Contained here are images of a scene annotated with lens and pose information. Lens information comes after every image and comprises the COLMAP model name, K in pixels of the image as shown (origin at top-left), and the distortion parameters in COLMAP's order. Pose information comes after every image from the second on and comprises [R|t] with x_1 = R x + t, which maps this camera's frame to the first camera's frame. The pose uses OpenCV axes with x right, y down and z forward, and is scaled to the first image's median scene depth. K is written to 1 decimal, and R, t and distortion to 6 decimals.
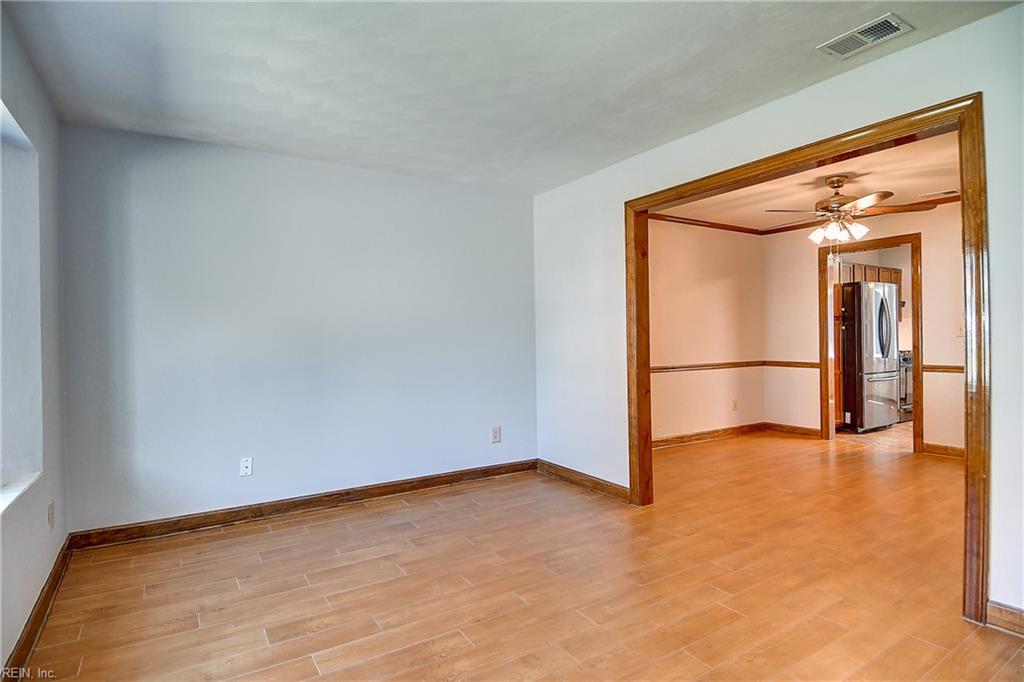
lens RADIAL K [[534.4, 0, 514.3], [0, 534.4, 339.4], [0, 0, 1]] dist [0.036828, -0.042609]
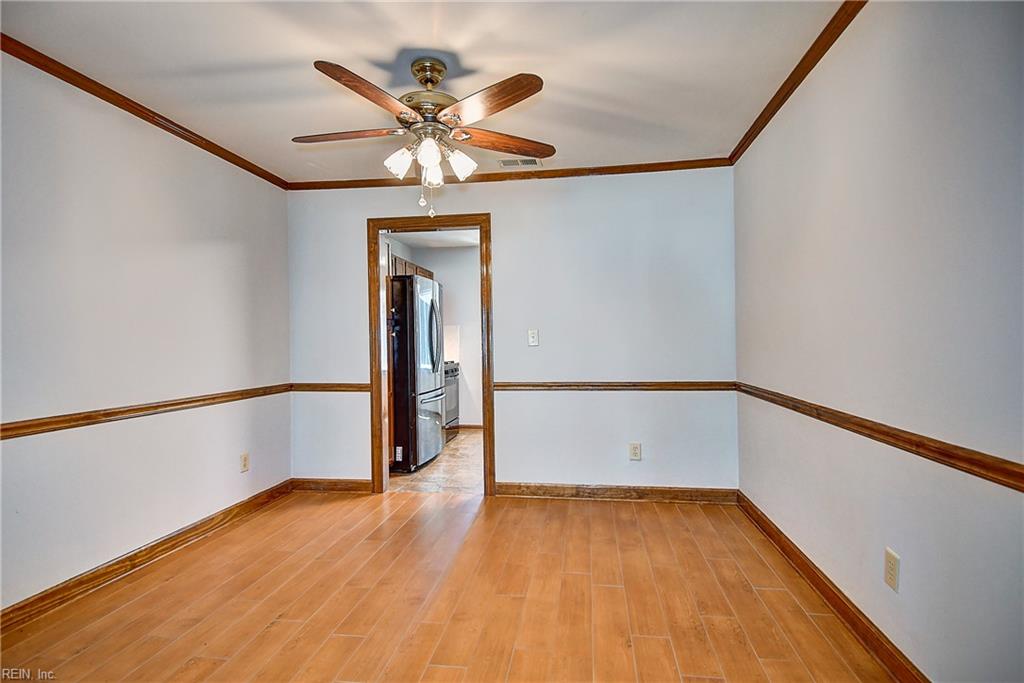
lens RADIAL K [[534.4, 0, 514.3], [0, 534.4, 339.9], [0, 0, 1]] dist [0.036828, -0.042609]
pose [[0.657183, 0.005191, 0.753713, 0.165015], [0.009222, 0.999846, -0.014927, -0.001614], [-0.753674, 0.016760, 0.657034, 0.399973]]
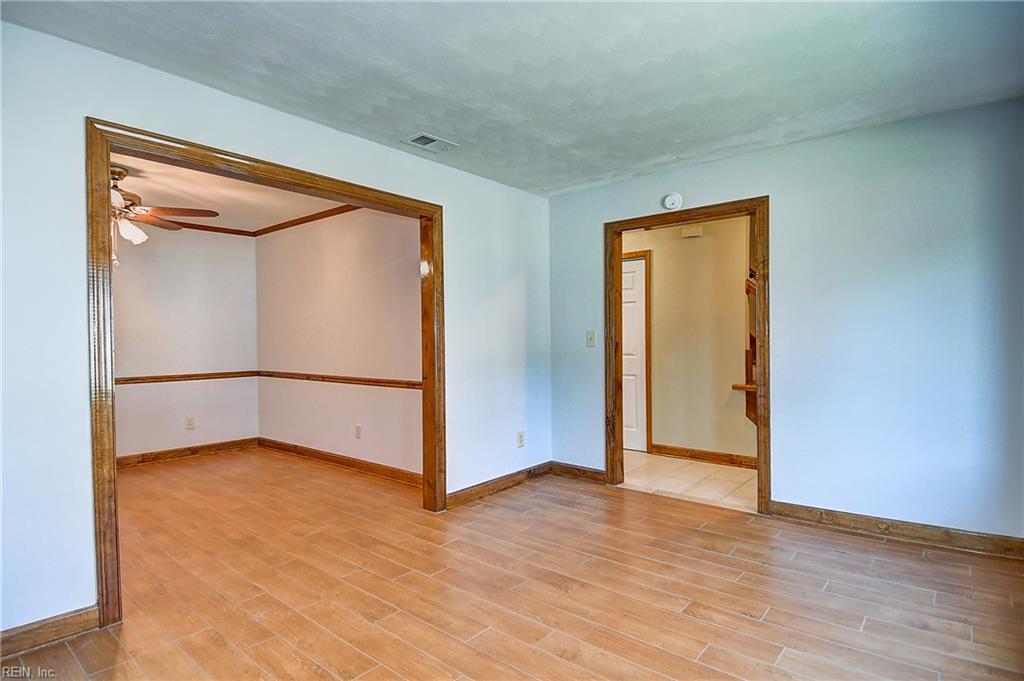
lens RADIAL K [[534.4, 0, 514.3], [0, 534.4, 338.9], [0, 0, 1]] dist [0.036828, -0.042609]
pose [[-0.295451, 0.013881, 0.955257, -0.302832], [0.019622, 0.999772, -0.008459, -0.000832], [-0.955156, 0.016245, -0.295656, 0.453140]]
